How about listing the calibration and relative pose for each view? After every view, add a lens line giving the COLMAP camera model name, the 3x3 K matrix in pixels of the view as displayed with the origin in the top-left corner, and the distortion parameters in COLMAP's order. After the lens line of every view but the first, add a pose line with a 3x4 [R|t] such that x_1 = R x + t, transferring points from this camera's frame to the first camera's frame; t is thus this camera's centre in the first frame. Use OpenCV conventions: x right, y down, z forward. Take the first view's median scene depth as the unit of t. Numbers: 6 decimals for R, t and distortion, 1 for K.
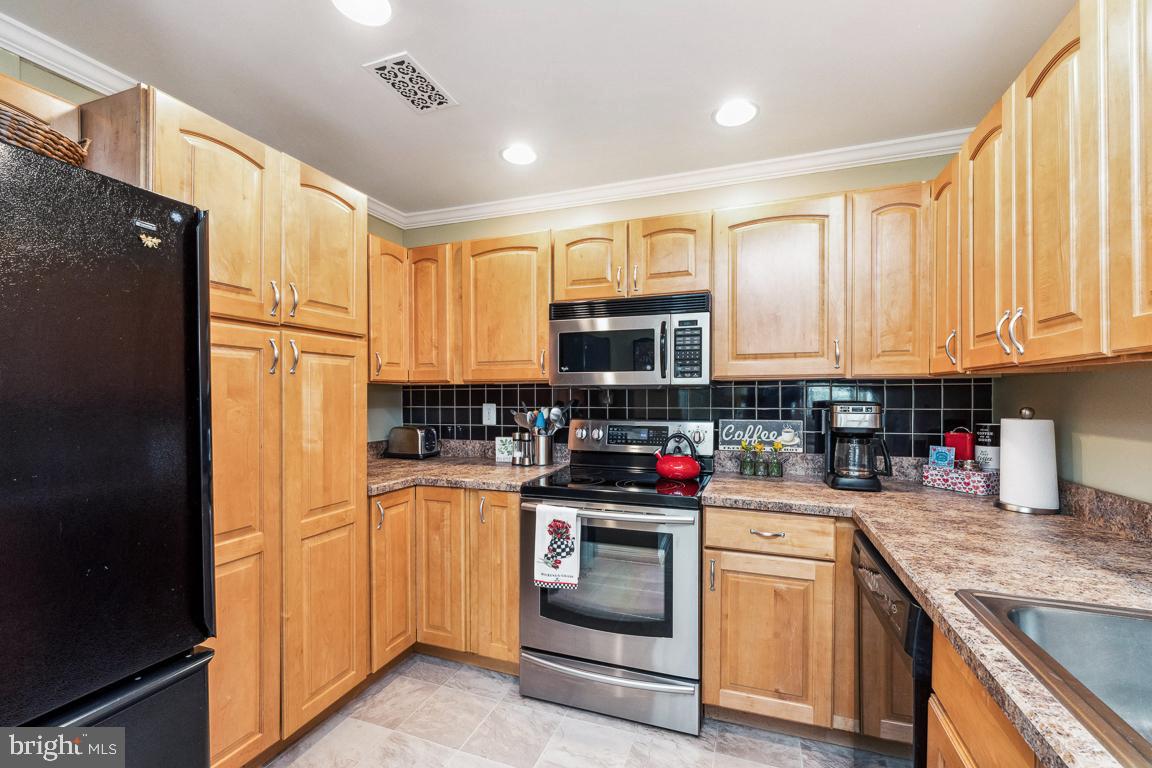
lens RADIAL K [[477.7, 0, 584.2], [0, 477.7, 402.0], [0, 0, 1]] dist [-0.001517, -0.000861]
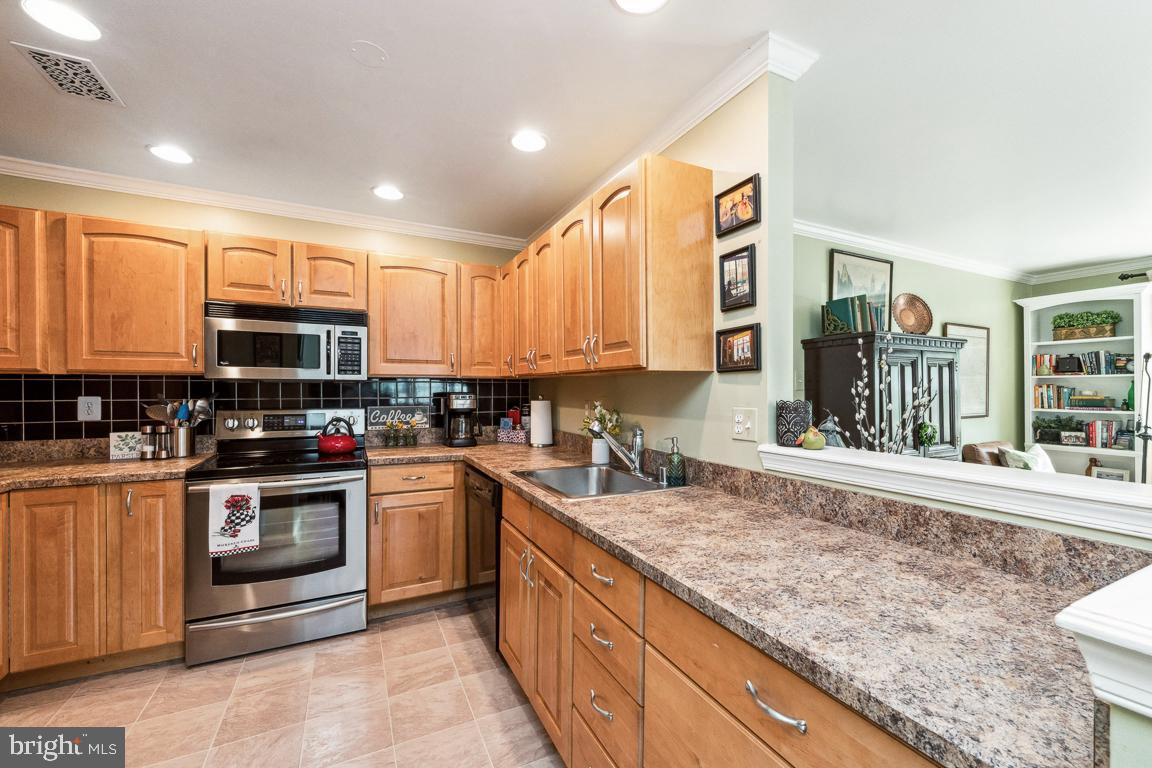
lens RADIAL K [[477.7, 0, 592.4], [0, 477.7, 387.4], [0, 0, 1]] dist [-0.001517, -0.000861]
pose [[0.684365, 0.005587, 0.729118, -0.292477], [0.006705, 0.999880, -0.013955, 0.007479], [-0.729109, 0.014439, 0.684245, -0.403252]]
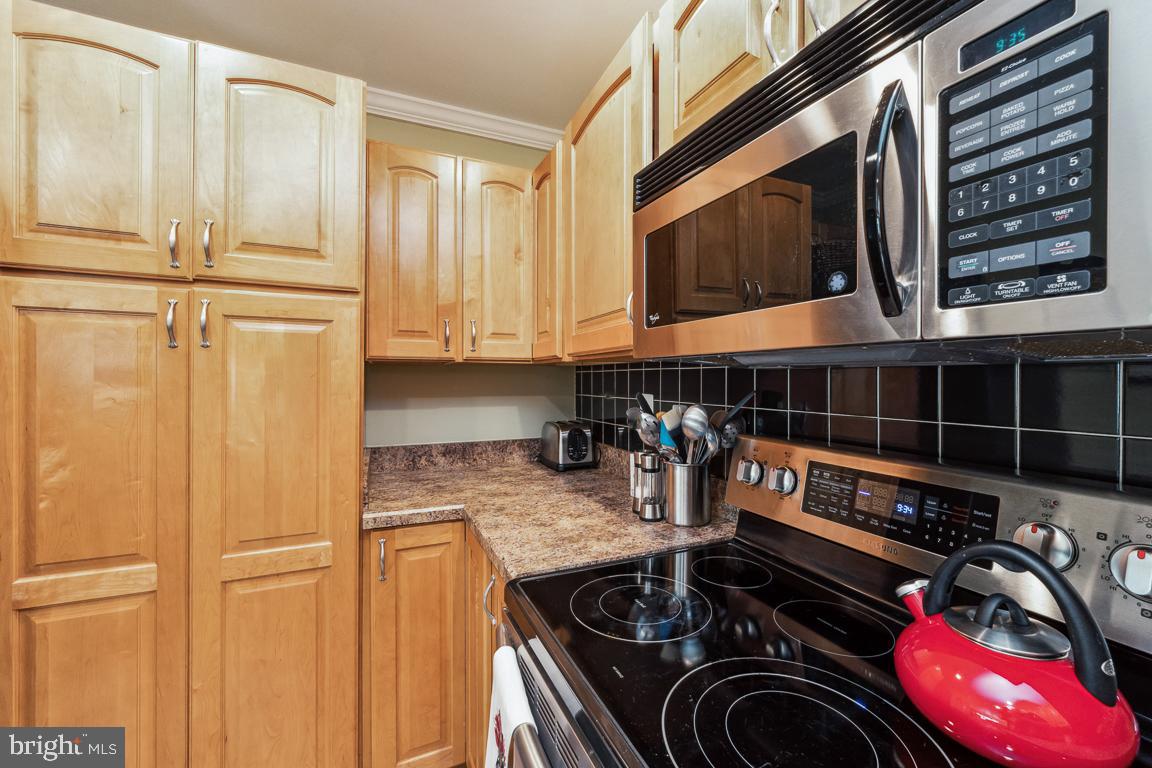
lens RADIAL K [[477.7, 0, 579.3], [0, 477.7, 380.6], [0, 0, 1]] dist [-0.001517, -0.000861]
pose [[0.704007, 0.009386, -0.710131, 0.236184], [-0.016960, 0.999850, -0.003599, -0.013625], [0.709990, 0.014578, 0.704061, 0.742193]]
